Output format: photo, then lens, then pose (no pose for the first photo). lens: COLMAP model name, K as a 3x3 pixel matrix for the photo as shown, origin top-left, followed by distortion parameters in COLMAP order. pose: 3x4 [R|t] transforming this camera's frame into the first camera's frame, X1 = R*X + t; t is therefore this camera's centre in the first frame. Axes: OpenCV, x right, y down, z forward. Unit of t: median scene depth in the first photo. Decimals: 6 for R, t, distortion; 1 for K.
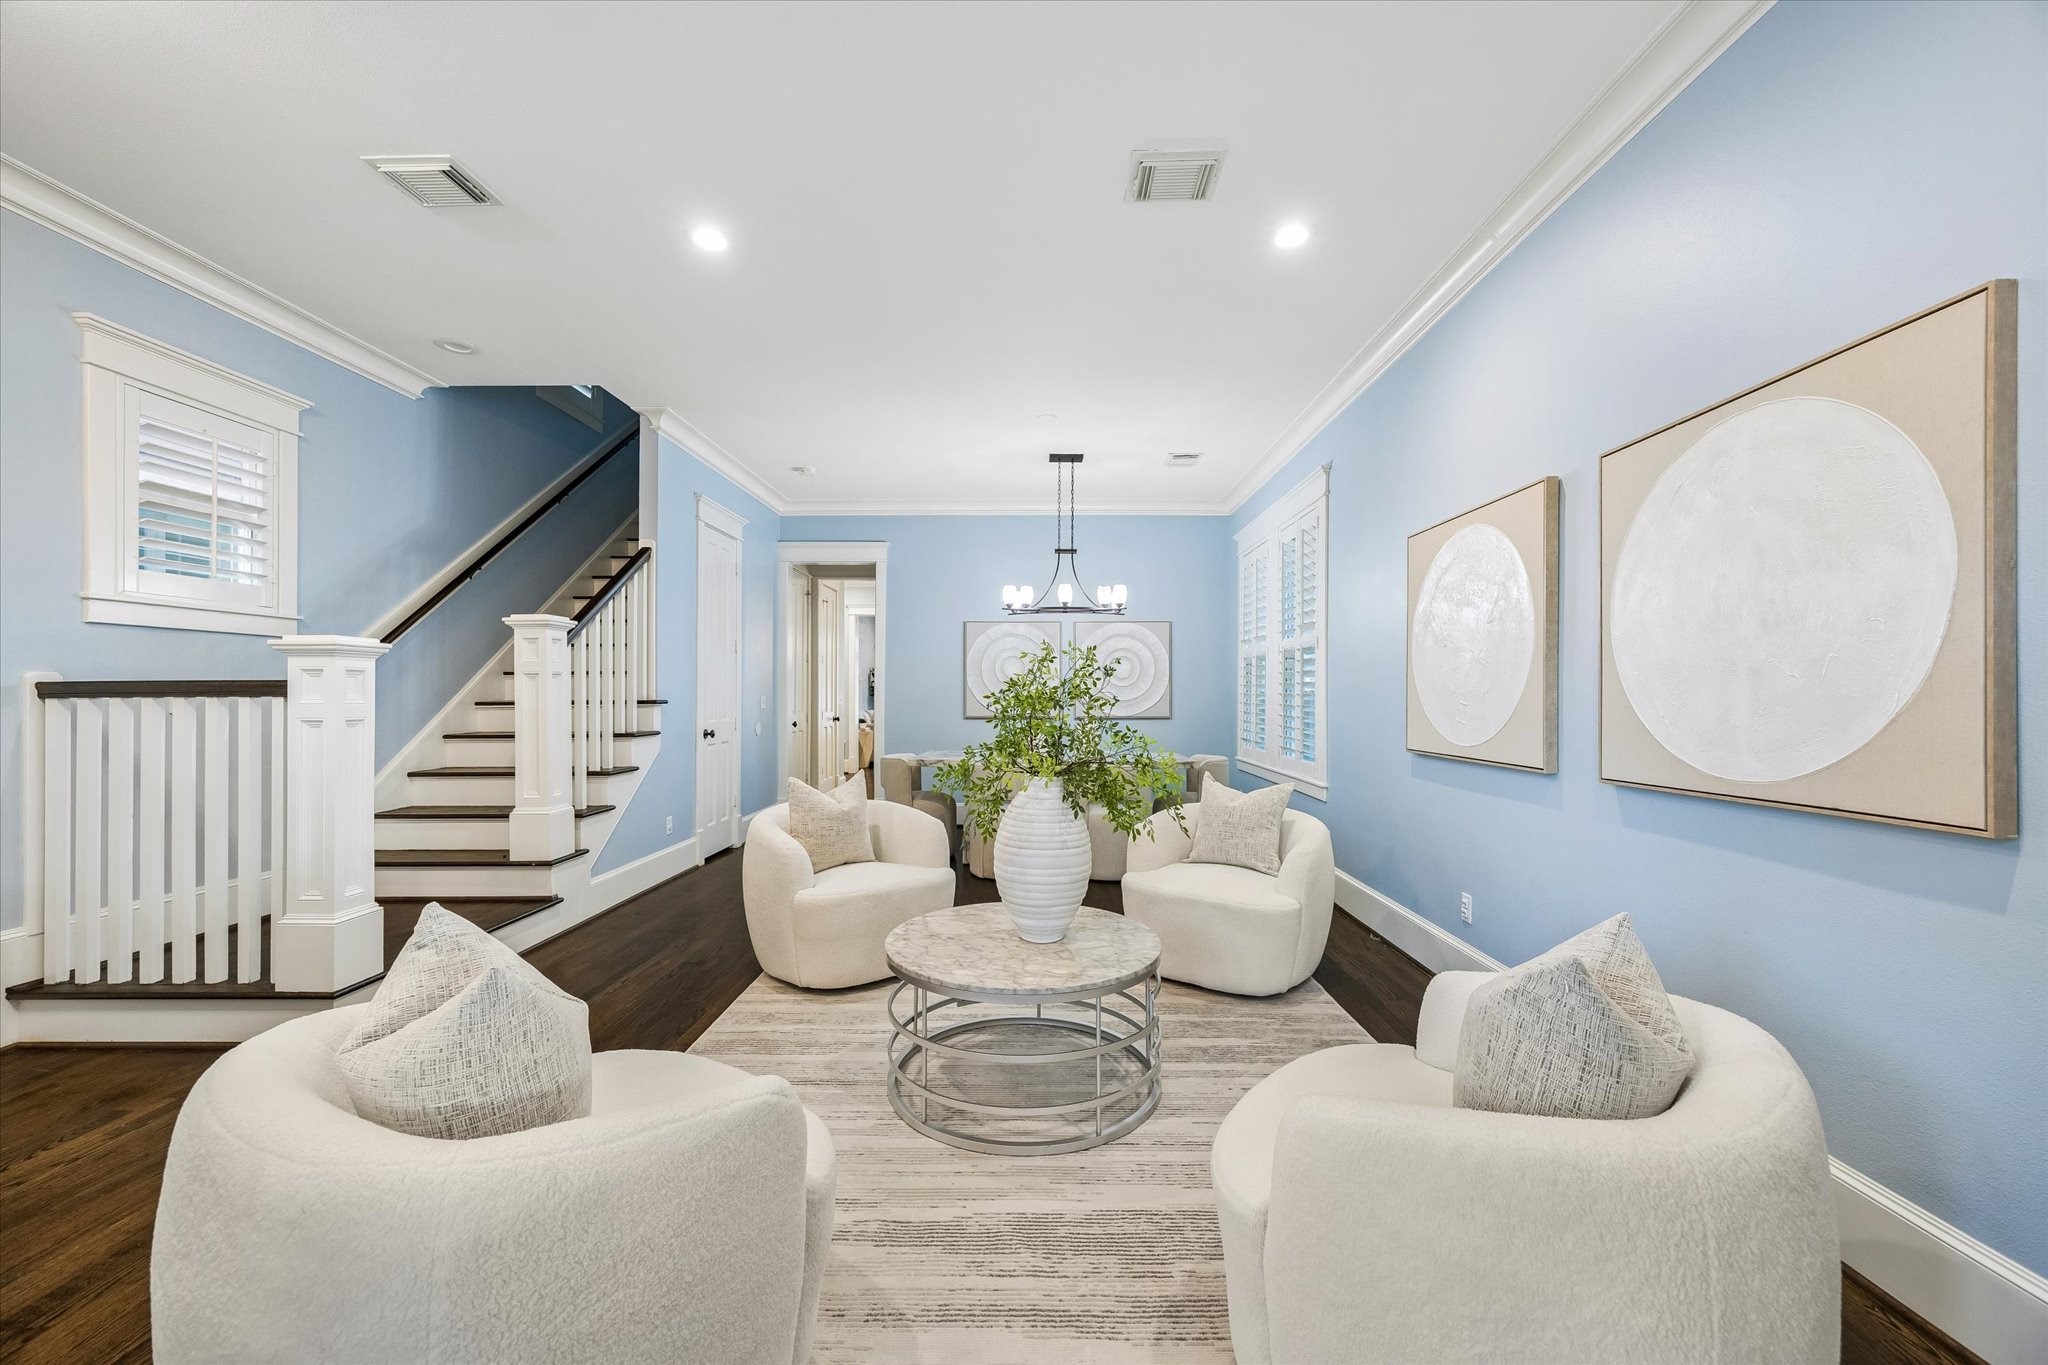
lens RADIAL K [[791.2, 0, 1024.0], [0, 791.2, 682.5], [0, 0, 1]] dist [0.000331, 0.000105]
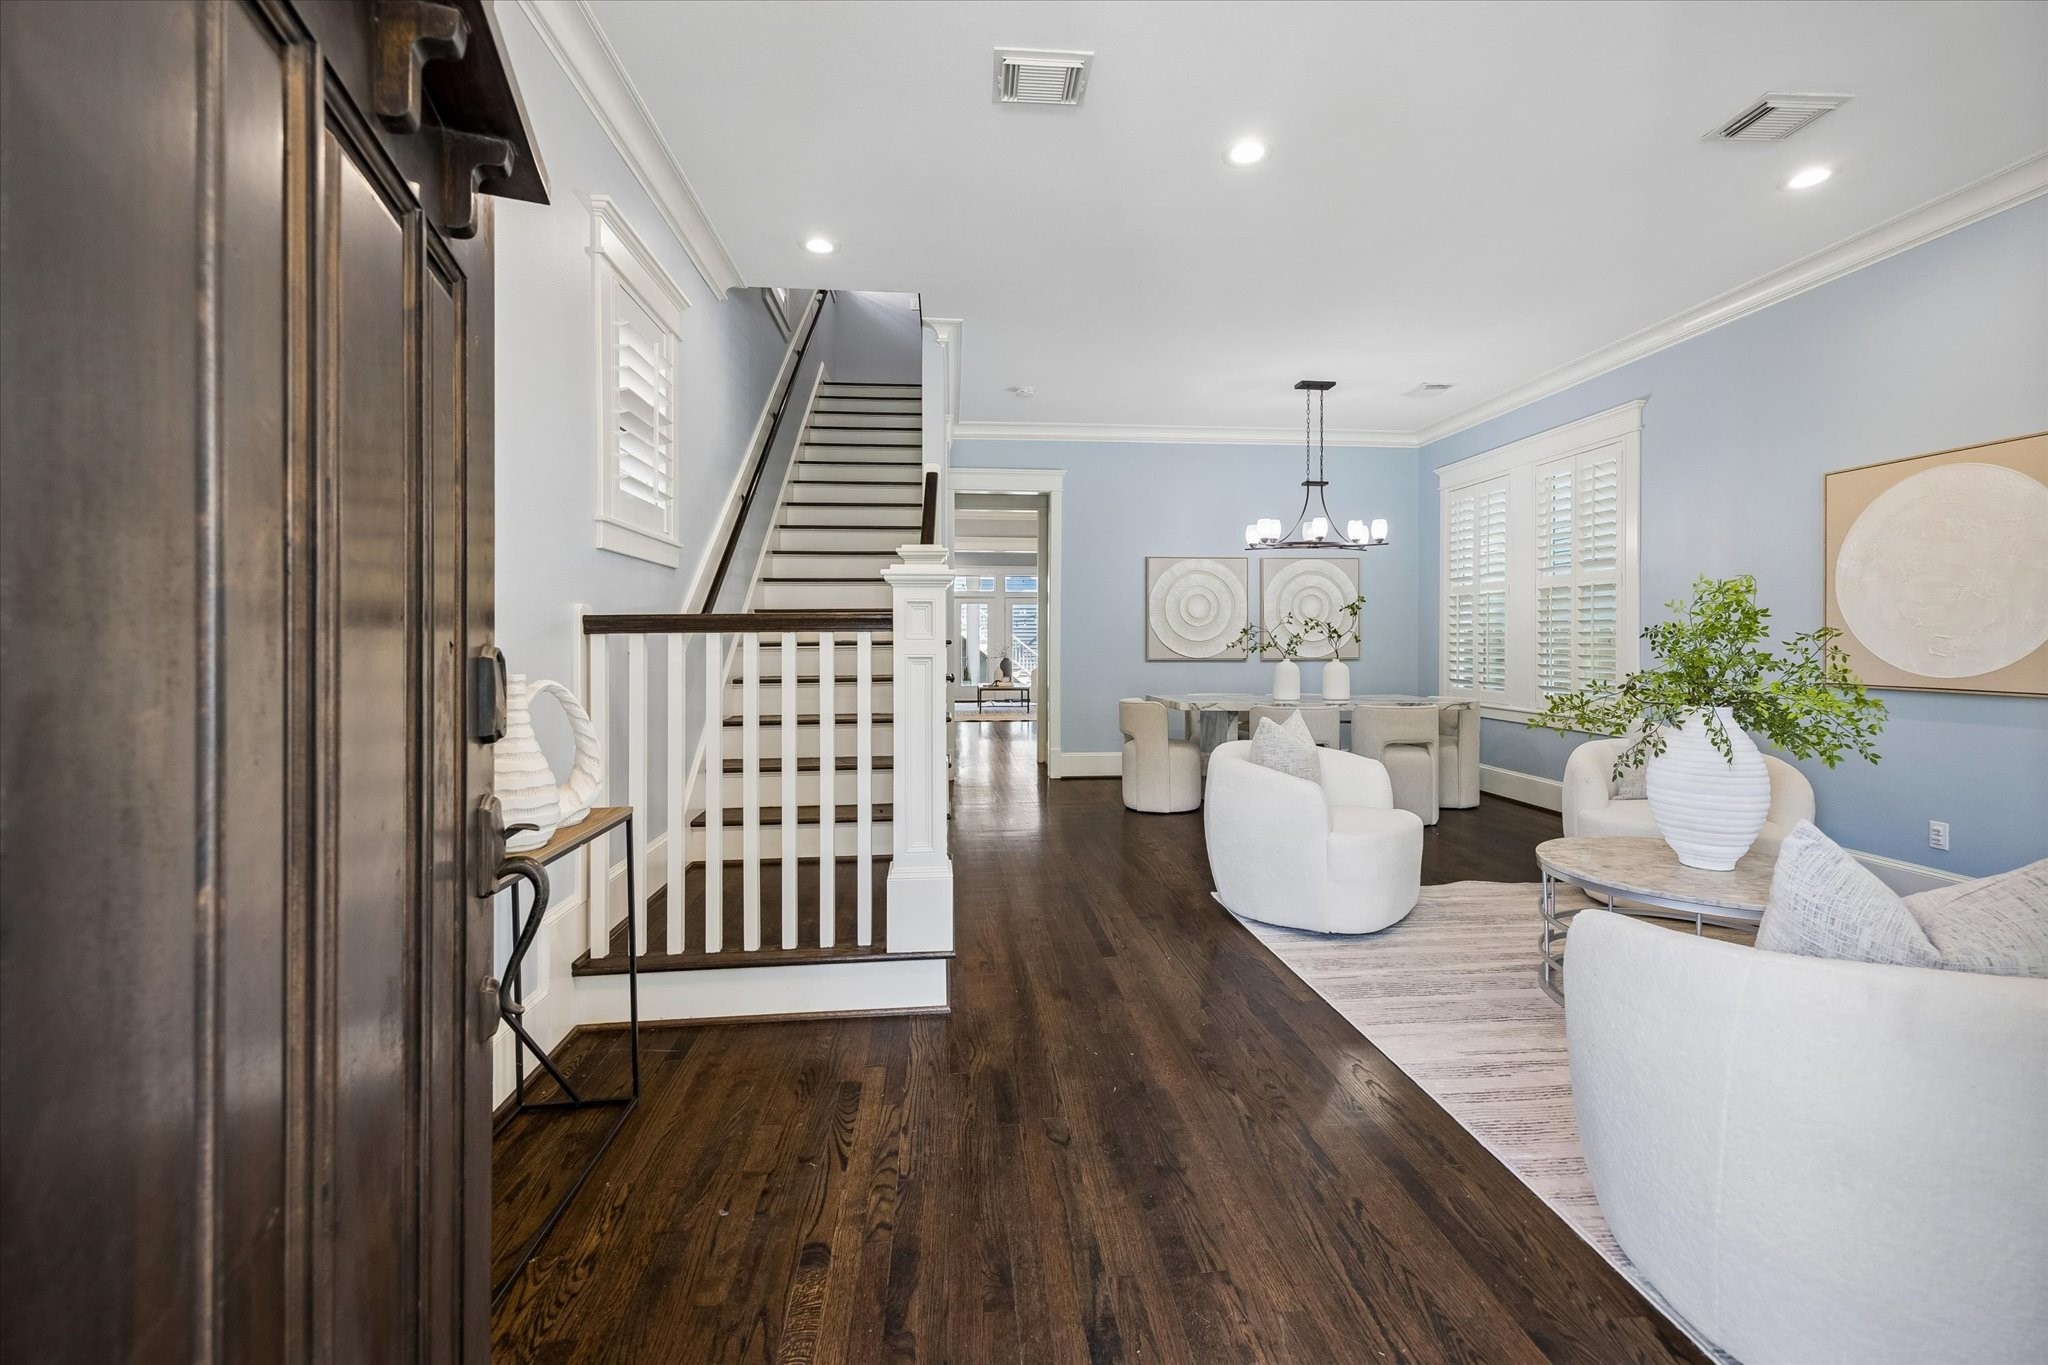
lens RADIAL K [[880.2, 0, 1025.0], [0, 880.2, 624.6], [0, 0, 1]] dist [0.021050, 0.000039]
pose [[0.993693, -0.001117, 0.112132, -0.413032], [0.001460, 0.999995, -0.002978, 0.006436], [-0.112128, 0.003123, 0.993689, -0.015770]]
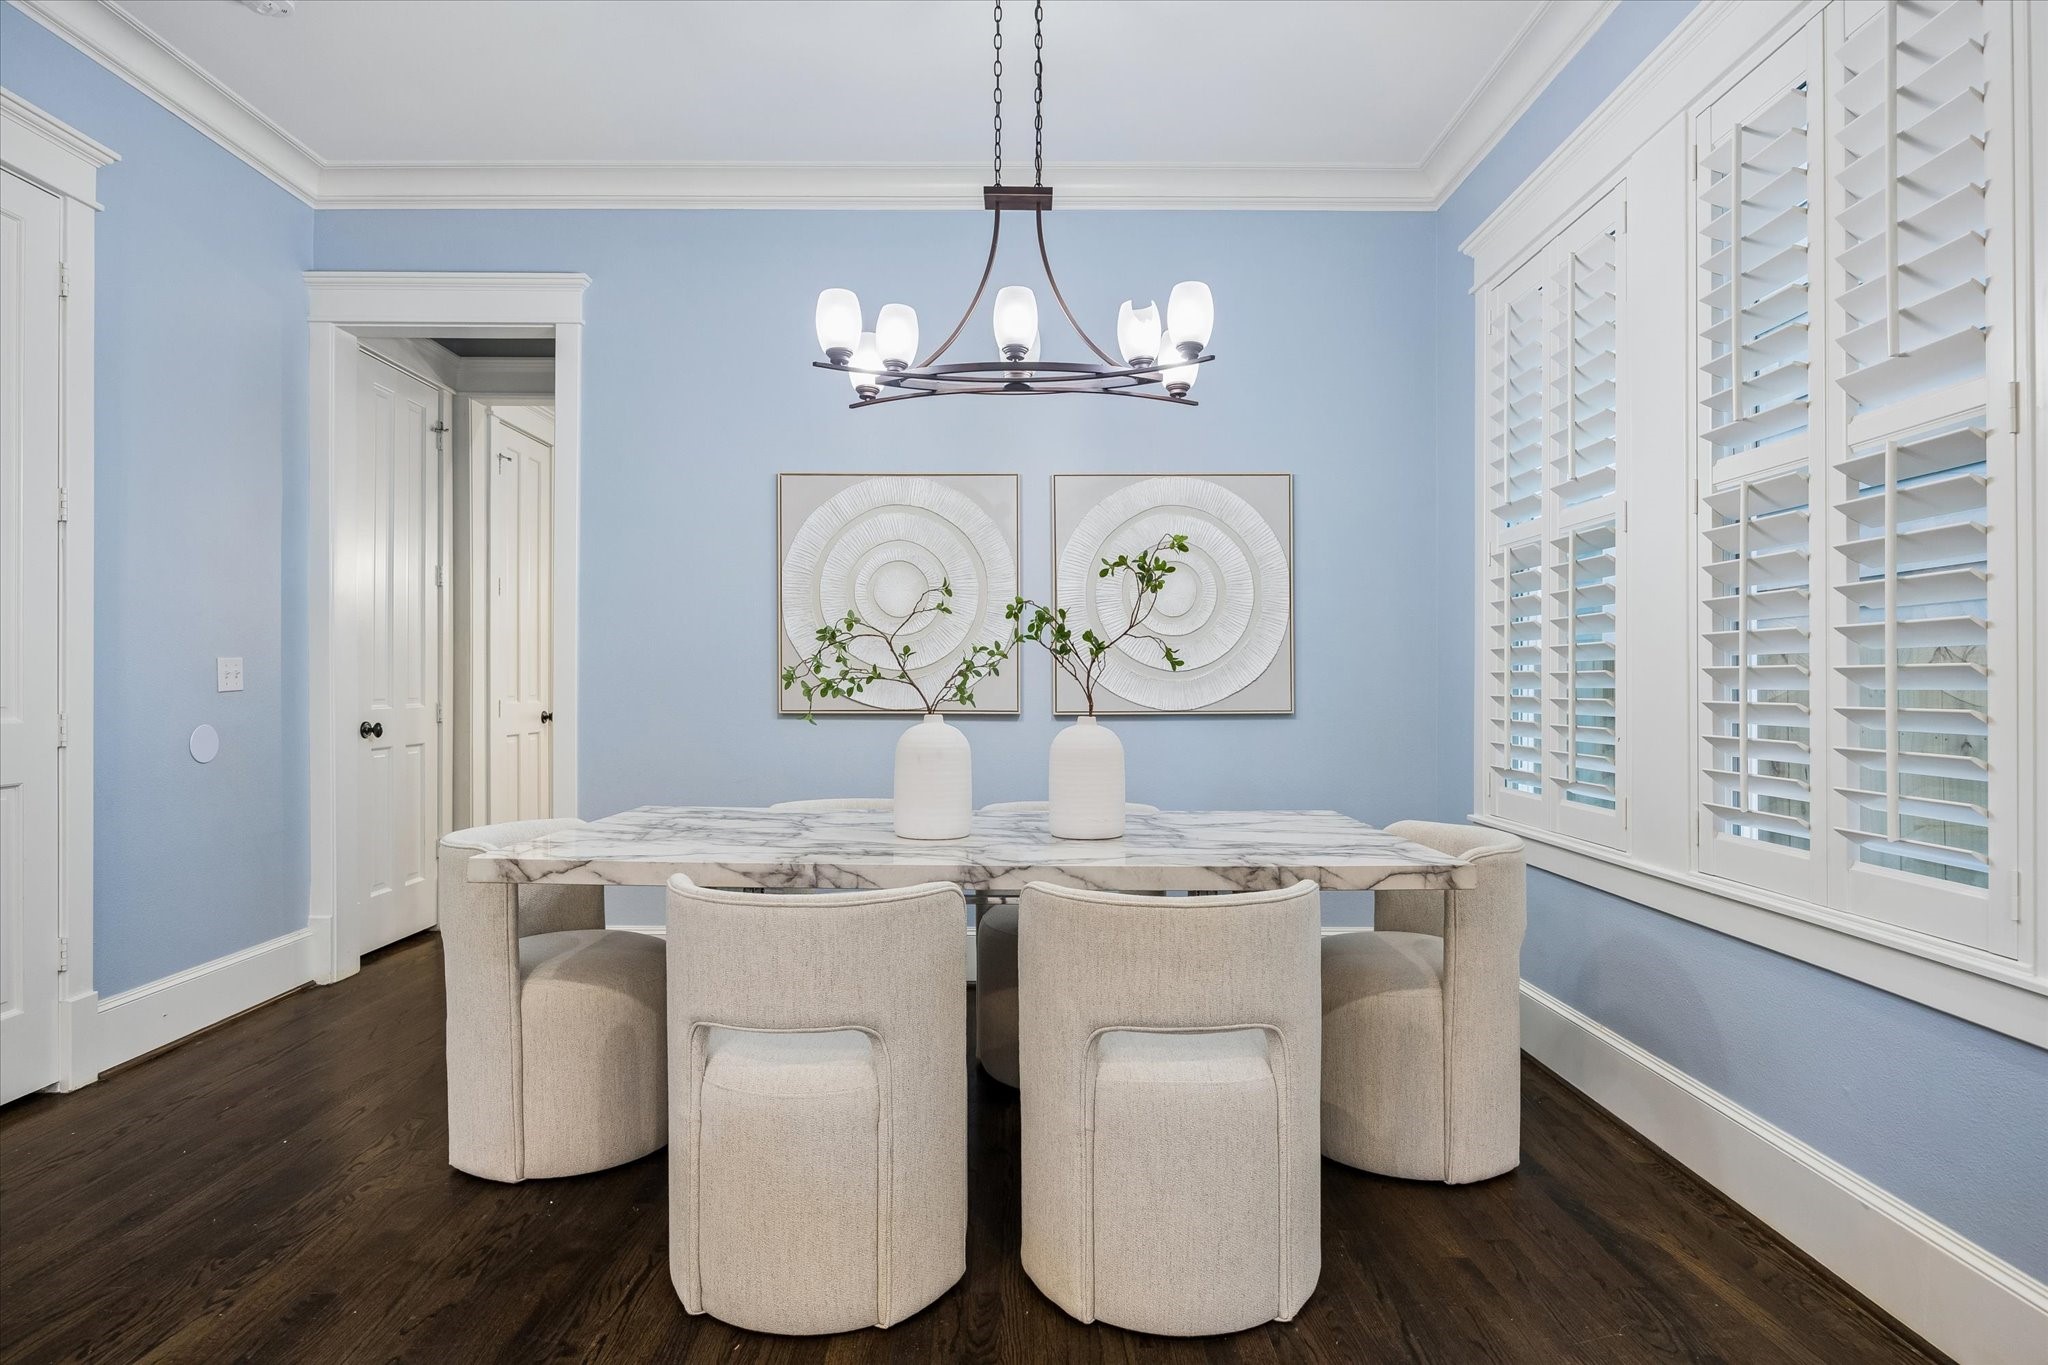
lens RADIAL K [[1073.6, 0, 1018.2], [0, 1073.6, 668.4], [0, 0, 1]] dist [-0.002594, -0.000217]
pose [[0.999777, -0.000202, 0.021135, 0.043241], [0.000170, 0.999999, 0.001530, 0.025110], [-0.021135, -0.001526, 0.999775, 0.565233]]
